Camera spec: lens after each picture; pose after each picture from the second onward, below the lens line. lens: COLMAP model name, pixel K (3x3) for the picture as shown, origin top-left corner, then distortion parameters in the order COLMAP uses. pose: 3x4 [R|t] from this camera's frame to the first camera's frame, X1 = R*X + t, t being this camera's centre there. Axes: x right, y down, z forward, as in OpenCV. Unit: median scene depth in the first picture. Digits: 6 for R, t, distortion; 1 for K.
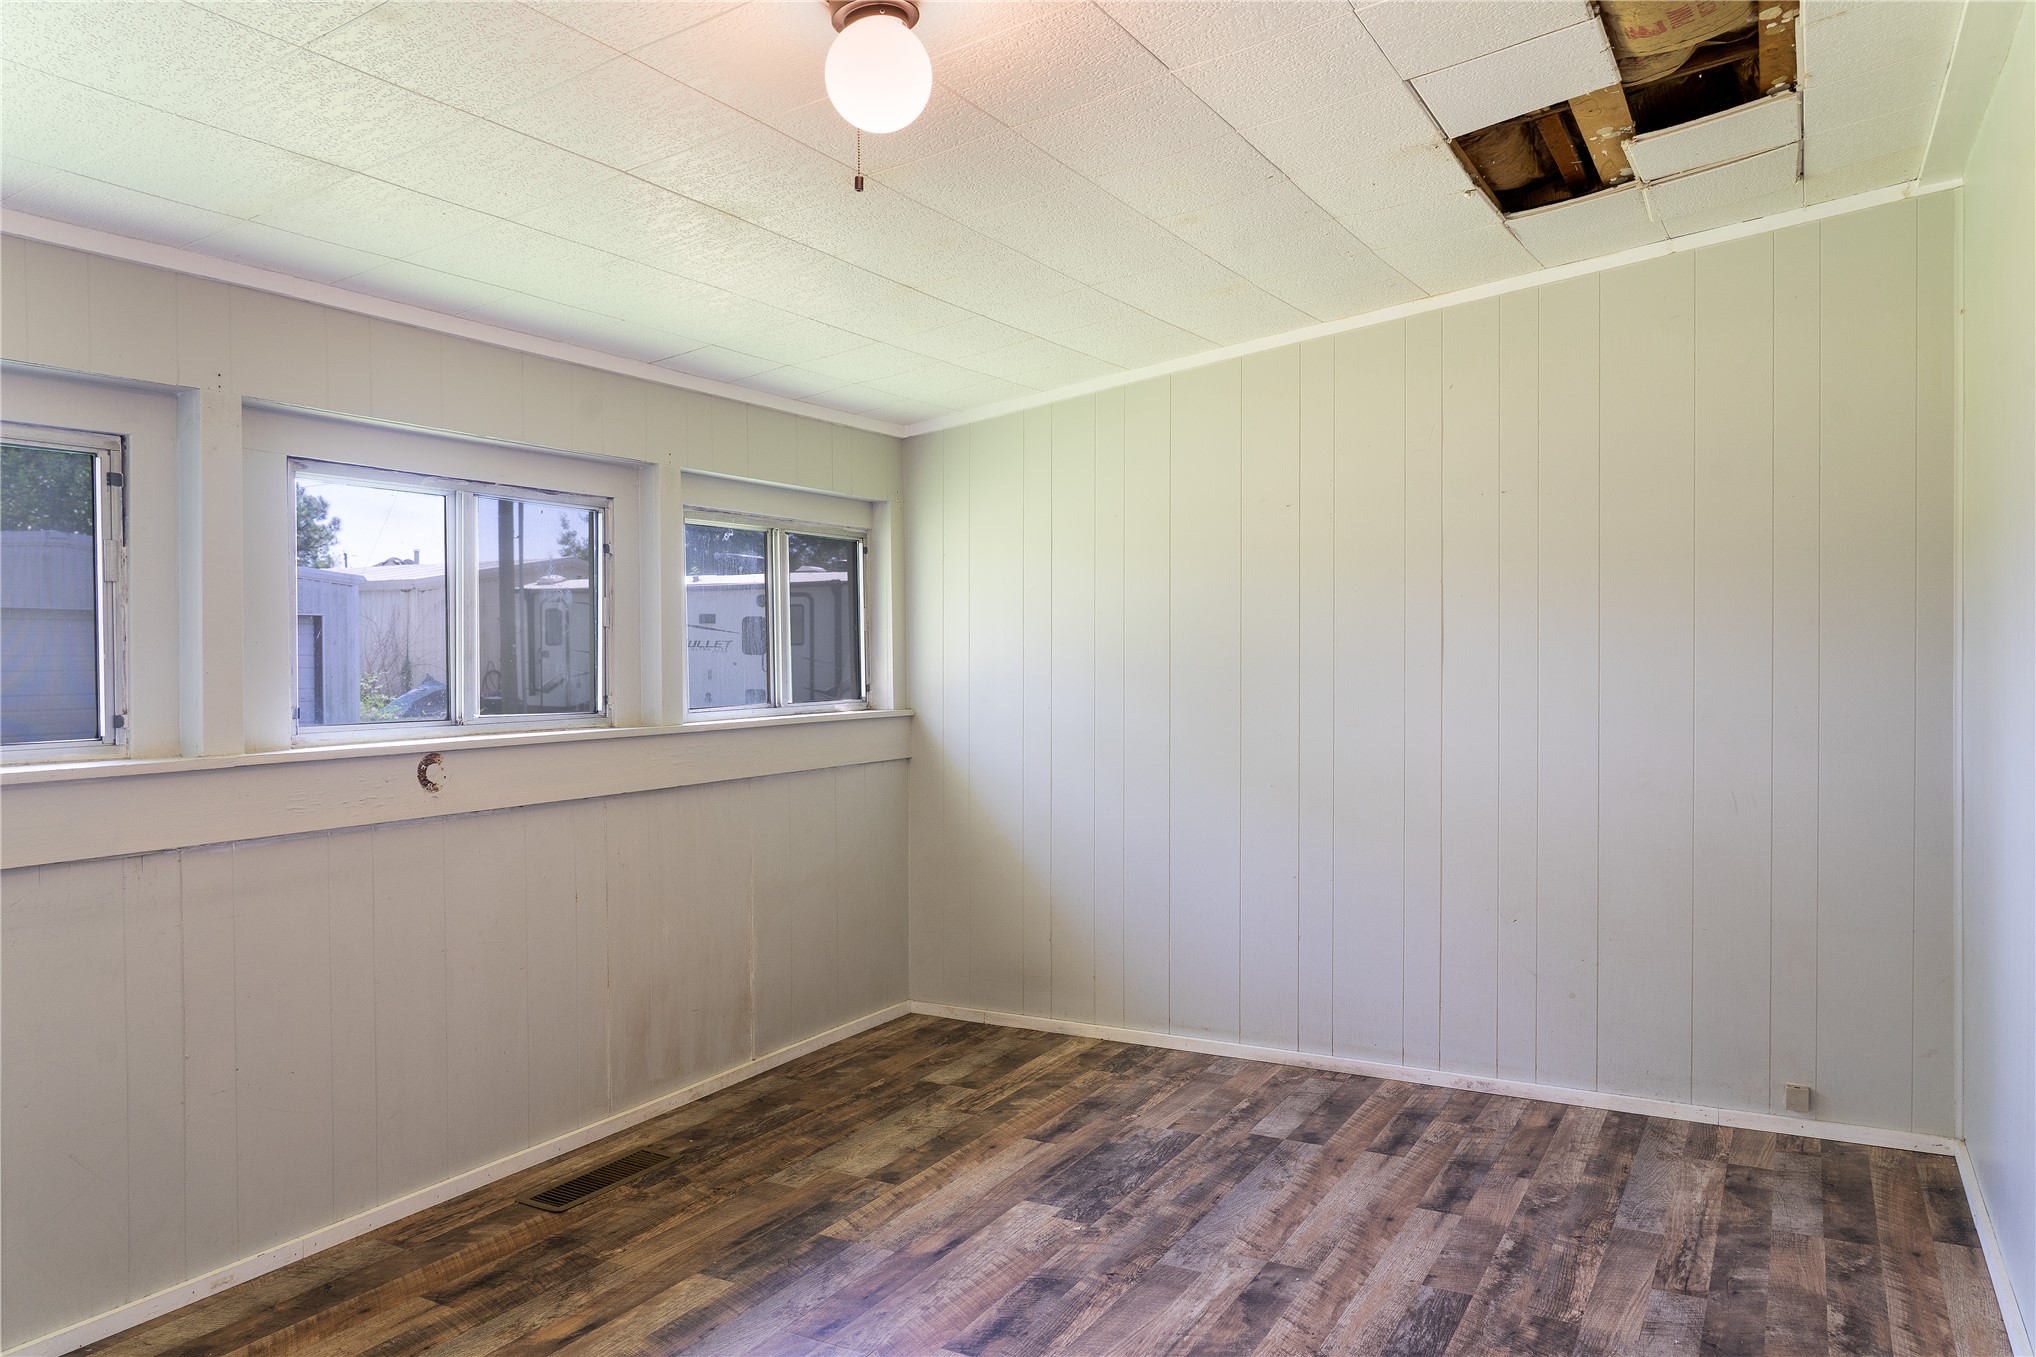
lens RADIAL K [[1396.2, 0, 996.1], [0, 1396.2, 641.5], [0, 0, 1]] dist [-0.023776, 0.010490]
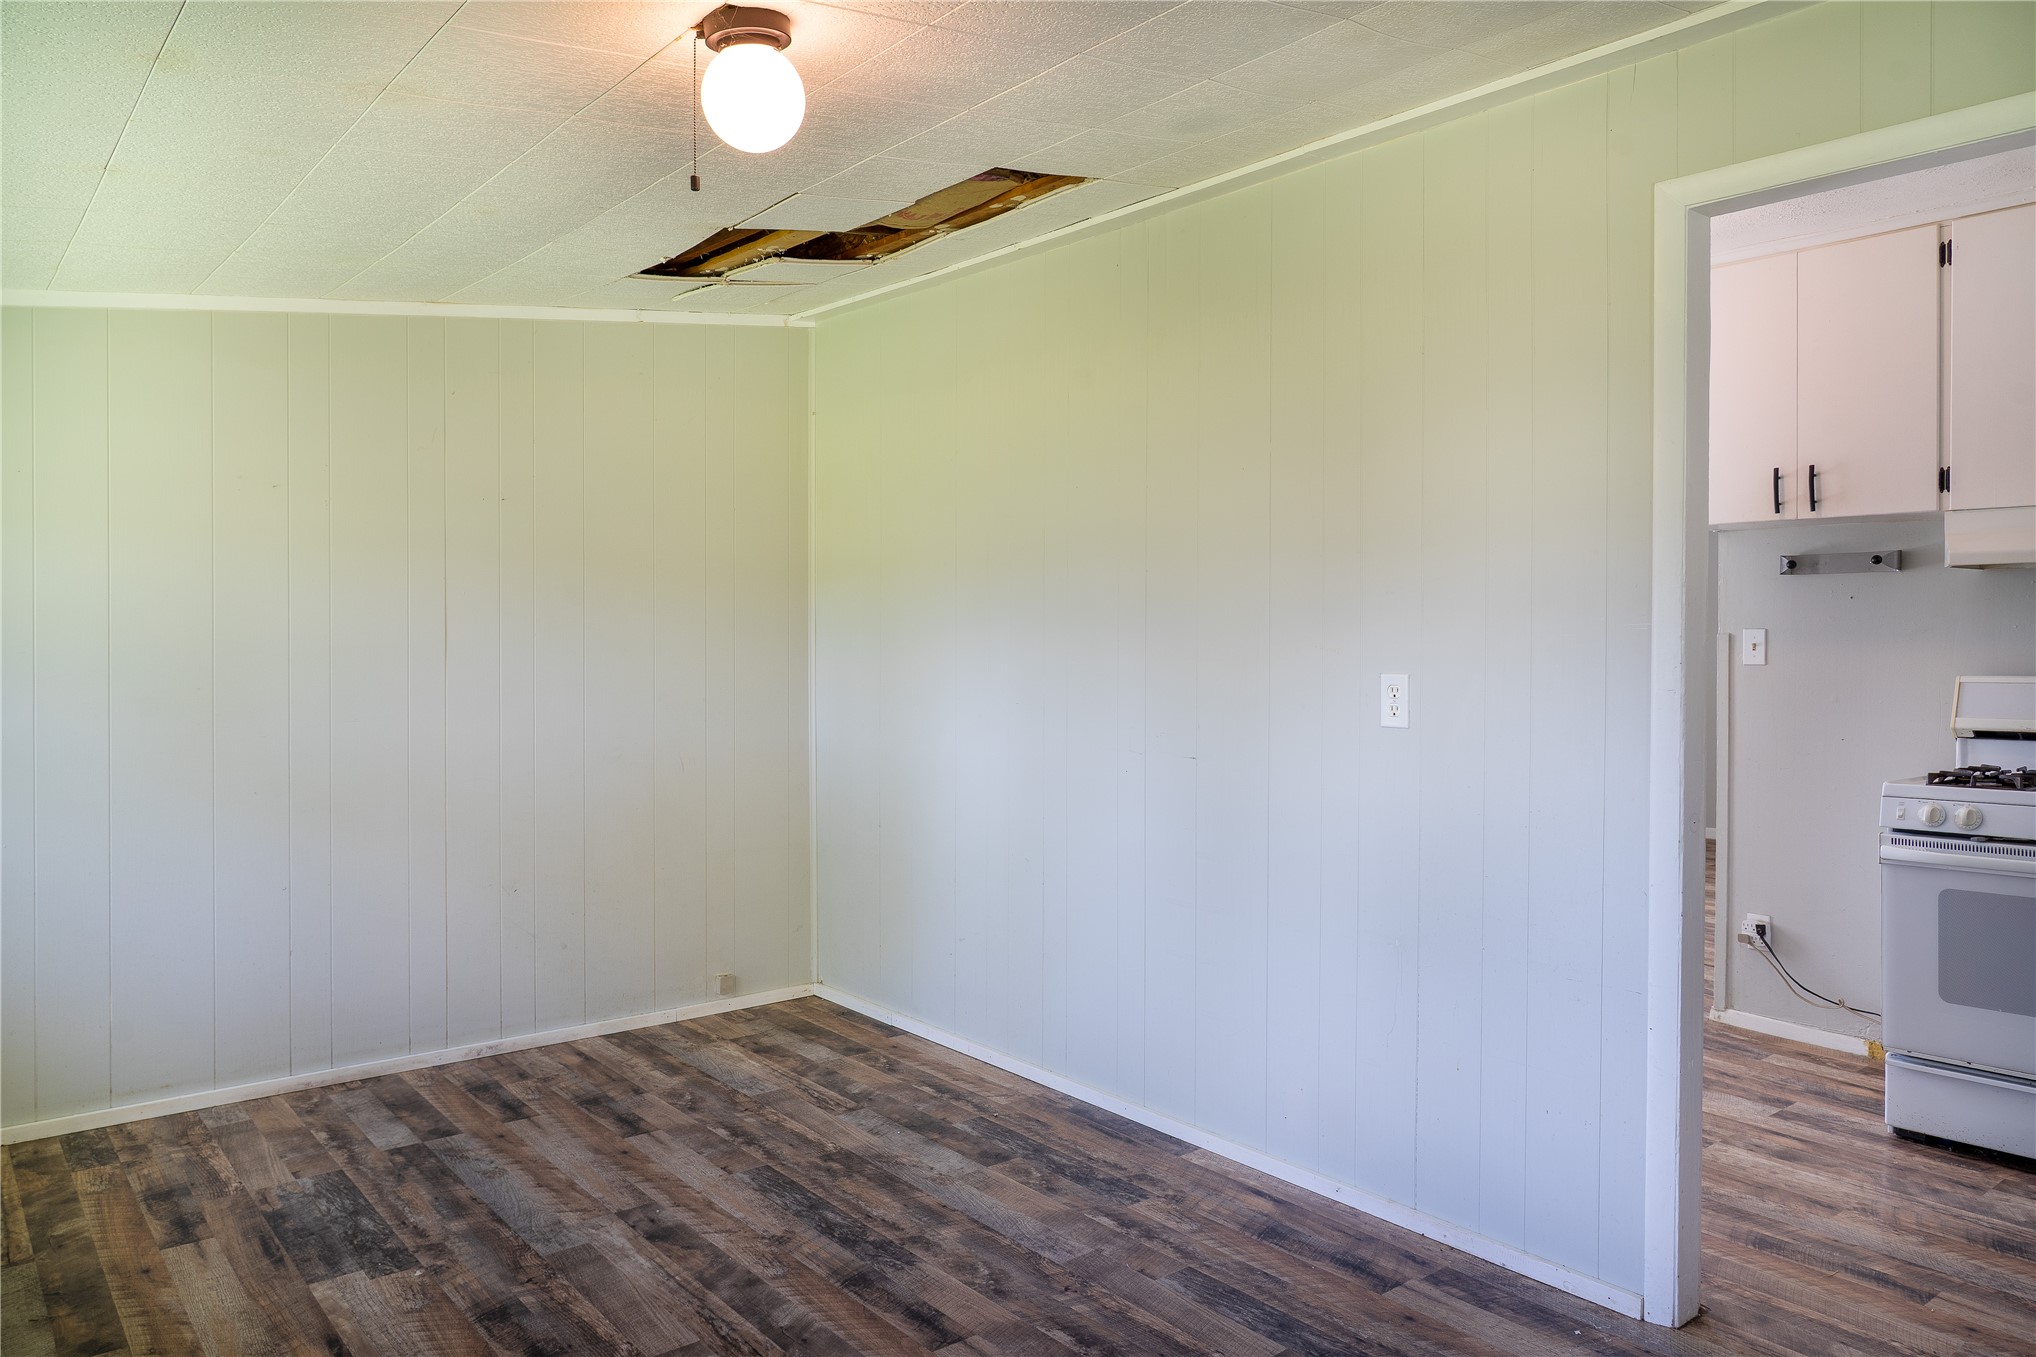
lens RADIAL K [[1396.2, 0, 1013.7], [0, 1396.2, 663.0], [0, 0, 1]] dist [-0.023776, 0.010490]
pose [[0.370220, -0.013936, 0.928840, -0.593156], [-0.012085, 0.999731, 0.019816, -0.010019], [-0.928866, -0.018561, 0.369951, 0.265163]]
